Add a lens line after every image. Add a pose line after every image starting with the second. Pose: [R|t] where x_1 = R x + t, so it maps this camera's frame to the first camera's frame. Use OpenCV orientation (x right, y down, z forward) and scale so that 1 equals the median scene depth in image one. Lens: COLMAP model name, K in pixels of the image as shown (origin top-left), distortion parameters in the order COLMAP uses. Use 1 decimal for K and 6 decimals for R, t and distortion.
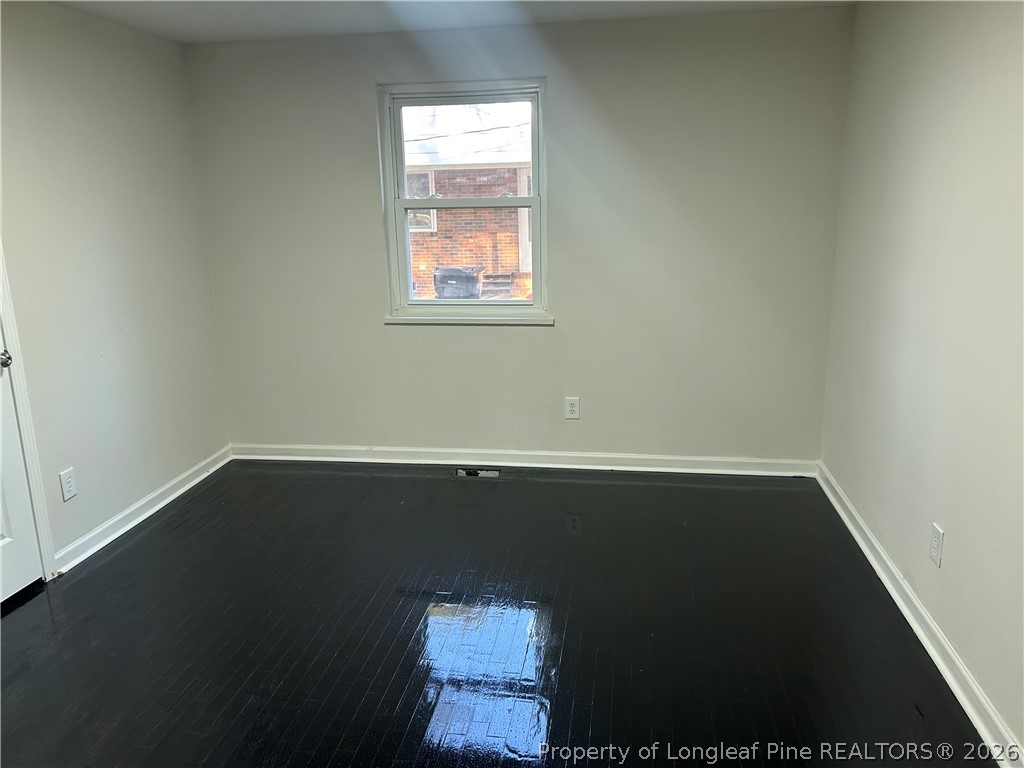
lens RADIAL K [[766.4, 0, 509.9], [0, 766.4, 382.4], [0, 0, 1]] dist [0.072184, -0.082416]
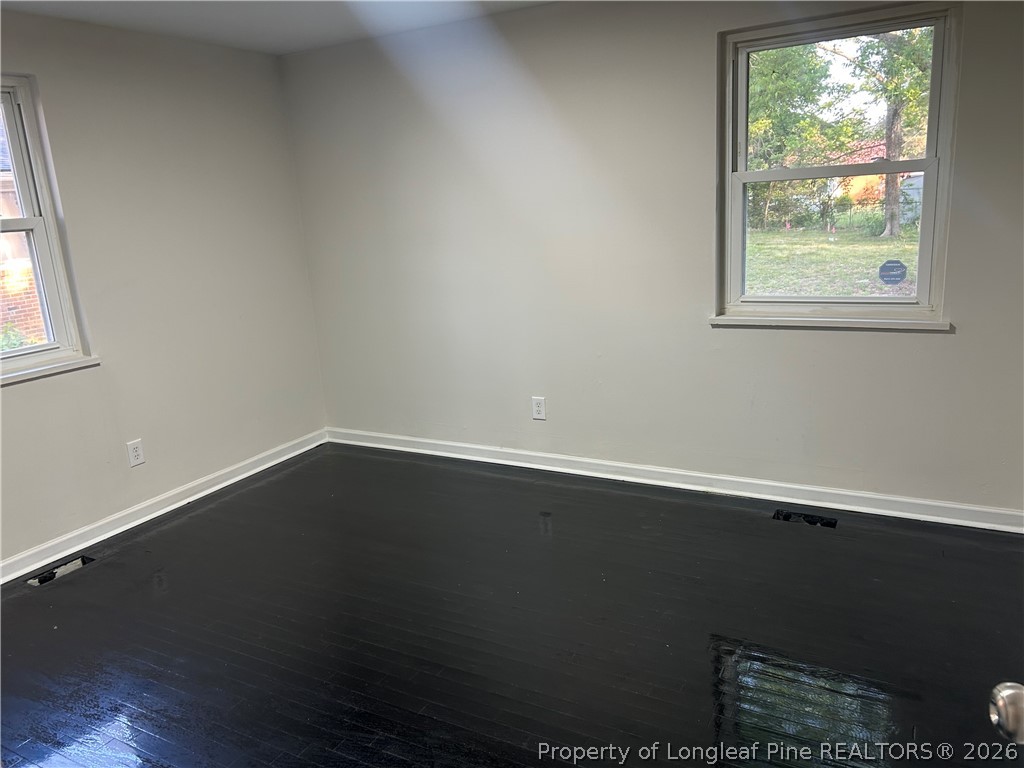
lens RADIAL K [[766.4, 0, 511.3], [0, 766.4, 383.9], [0, 0, 1]] dist [0.072184, -0.082416]
pose [[0.340665, -0.221583, 0.913700, -0.571594], [0.281279, 0.951340, 0.125839, -0.032805], [-0.897123, 0.214136, 0.386414, 0.251848]]
